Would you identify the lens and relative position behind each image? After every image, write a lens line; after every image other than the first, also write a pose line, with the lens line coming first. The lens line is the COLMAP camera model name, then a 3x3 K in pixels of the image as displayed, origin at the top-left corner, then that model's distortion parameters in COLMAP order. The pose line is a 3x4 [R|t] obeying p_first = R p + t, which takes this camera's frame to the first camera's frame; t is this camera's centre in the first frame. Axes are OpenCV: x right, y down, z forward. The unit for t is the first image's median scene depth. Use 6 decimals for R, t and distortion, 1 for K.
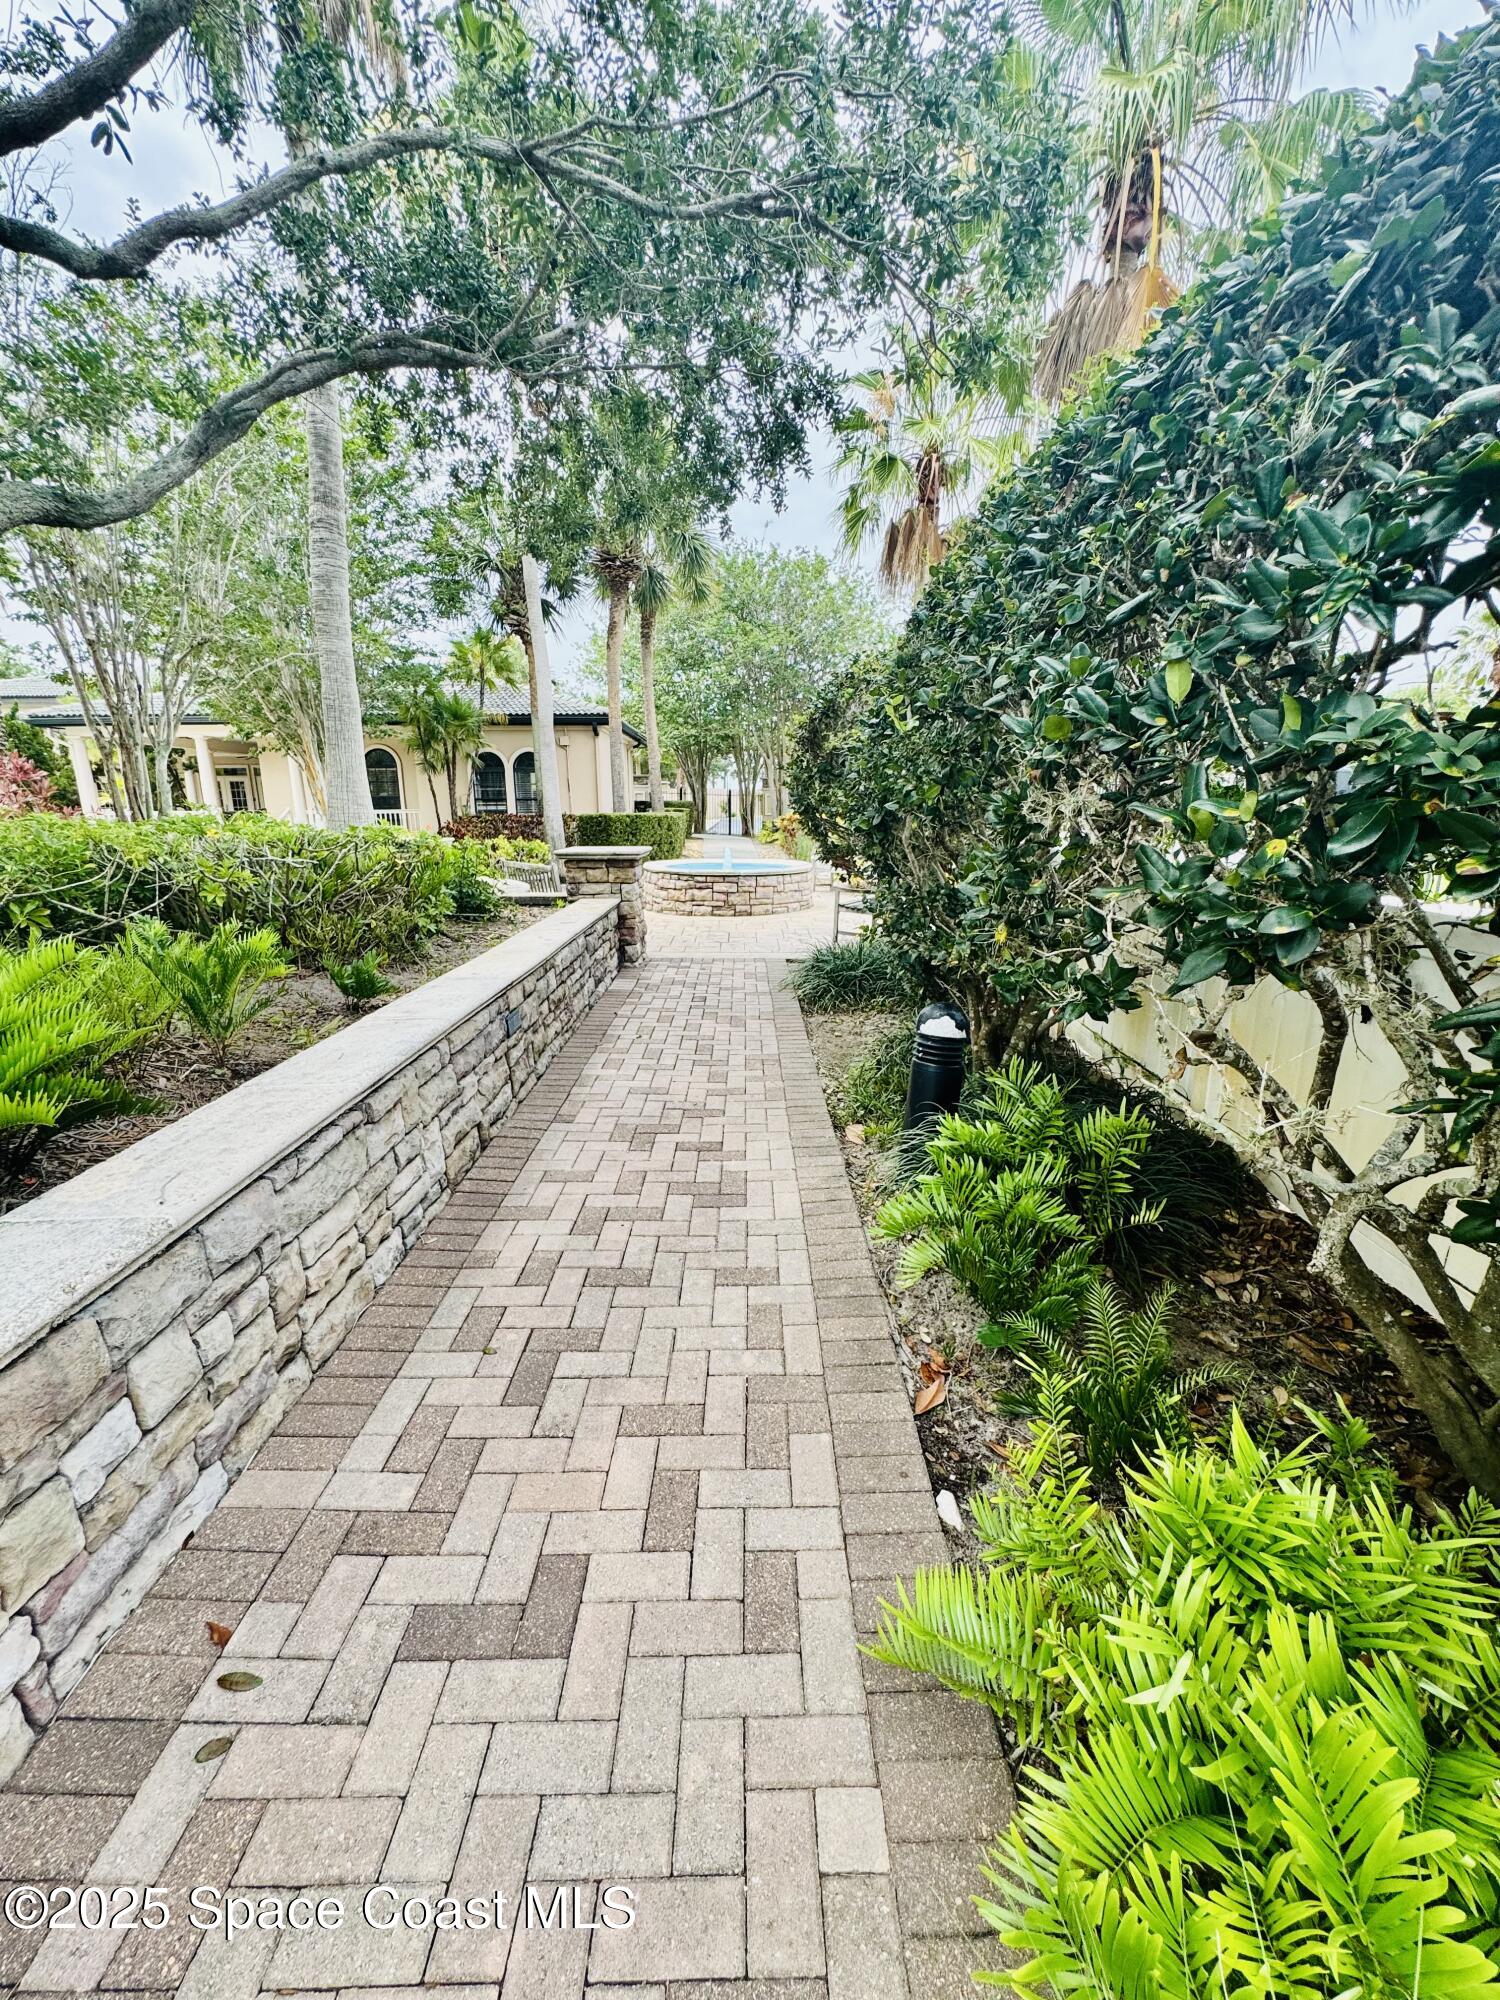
lens RADIAL K [[791.7, 0, 763.7], [0, 791.7, 999.5], [0, 0, 1]] dist [-0.001955, -0.000022]
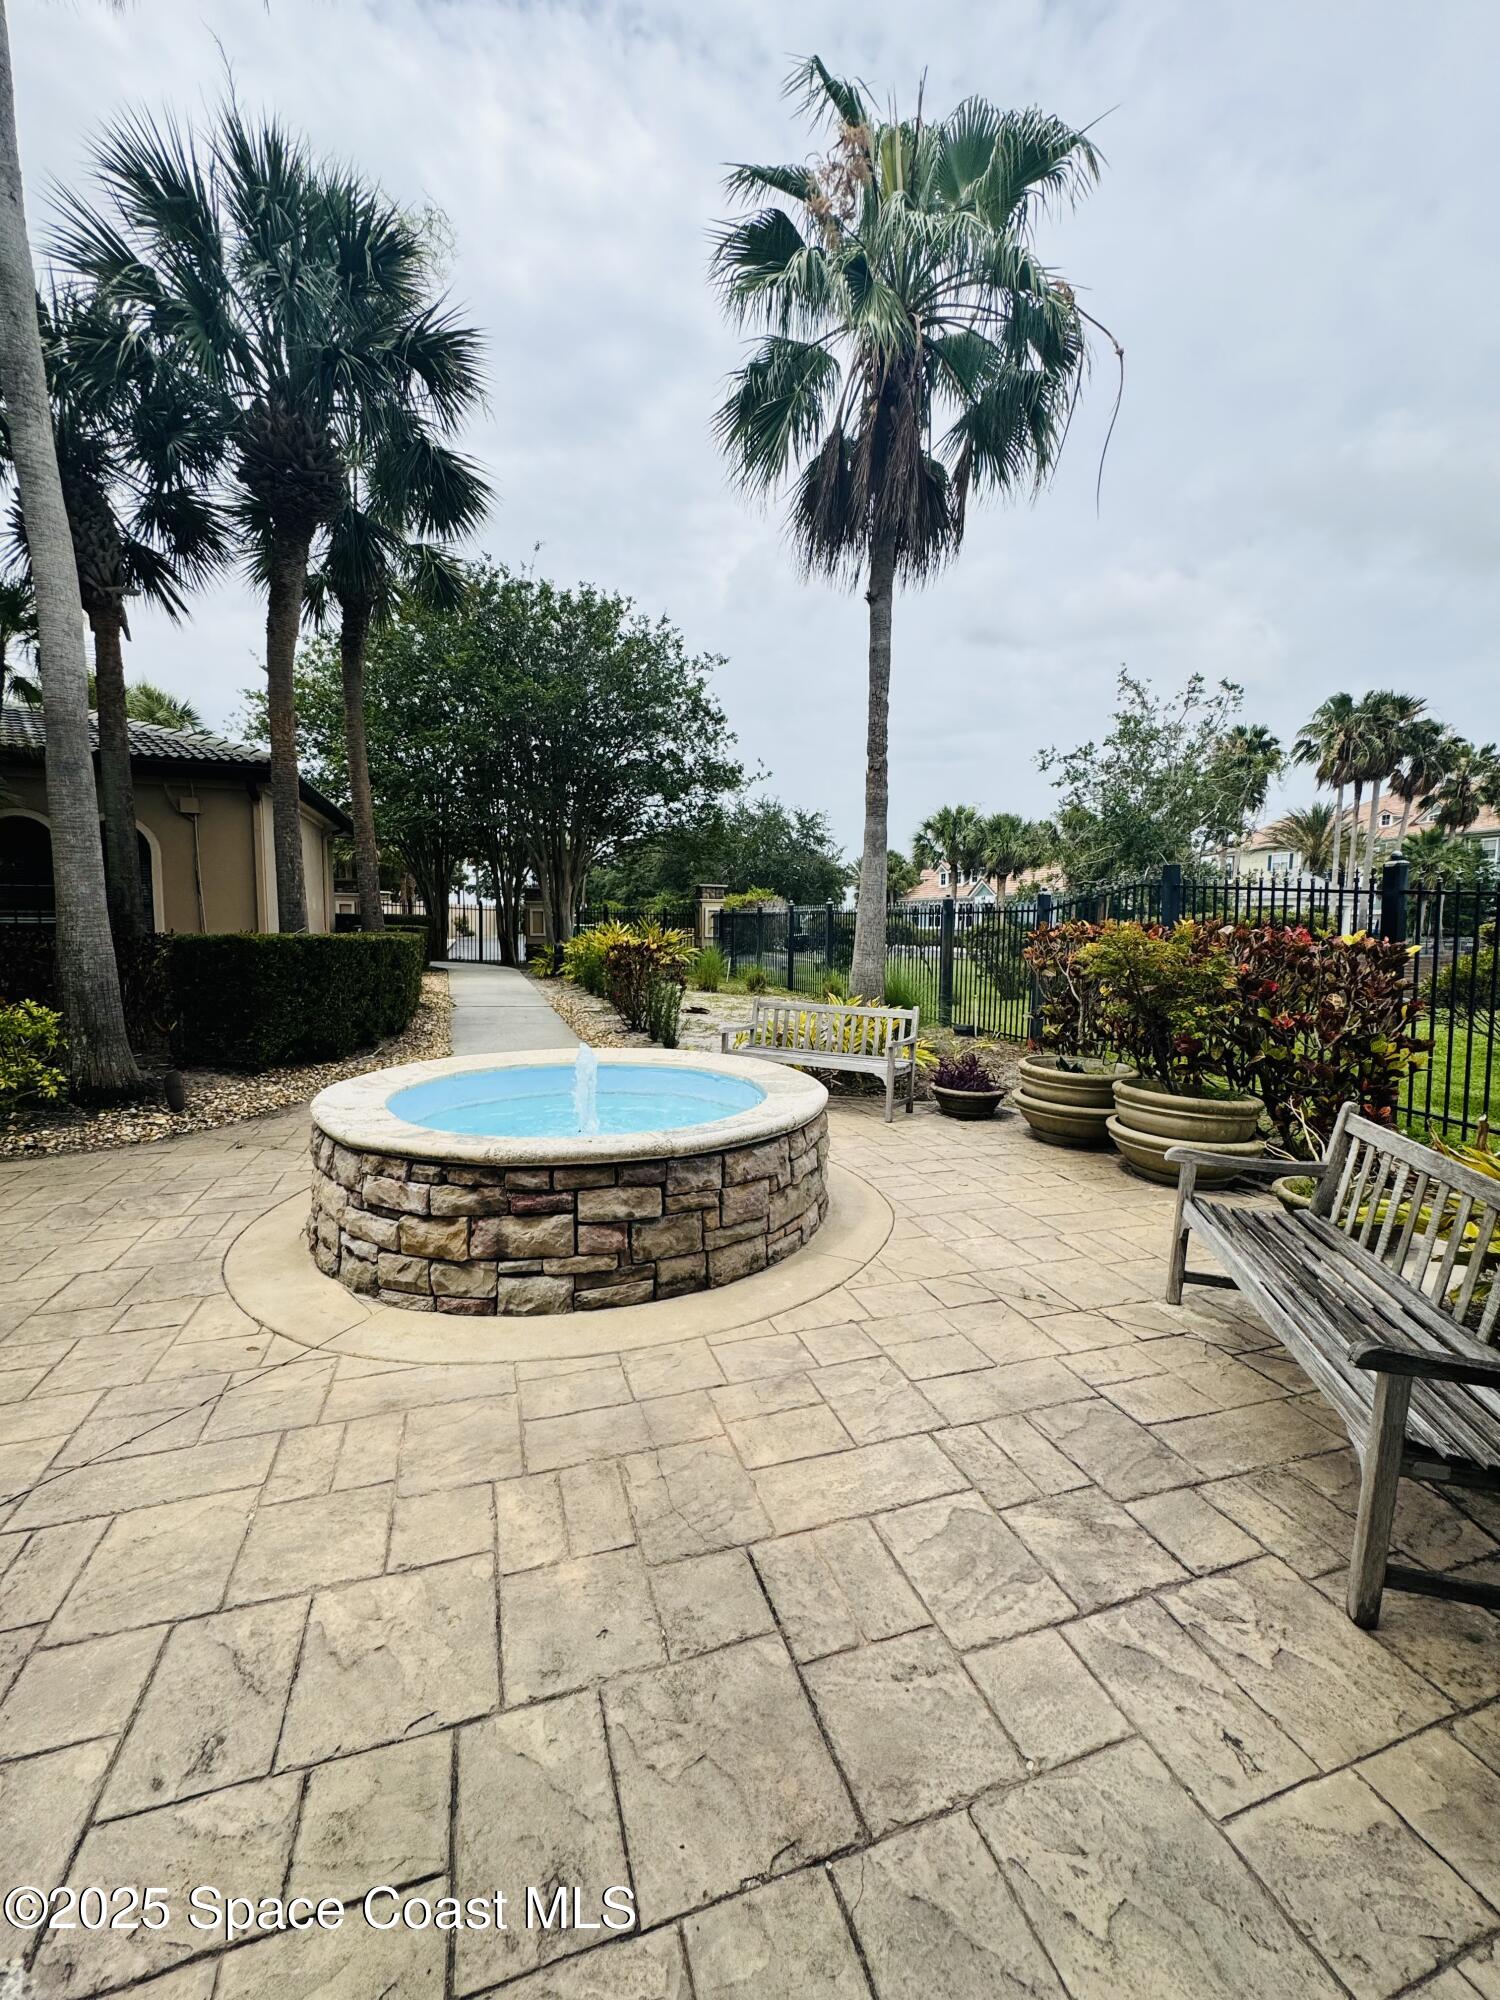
lens RADIAL K [[791.7, 0, 763.7], [0, 791.7, 999.5], [0, 0, 1]] dist [-0.001955, -0.000022]
pose [[0.947620, -0.014861, 0.319053, -0.086188], [0.061981, 0.988484, -0.138048, -0.165212], [-0.313327, 0.150592, 0.937629, 0.681216]]
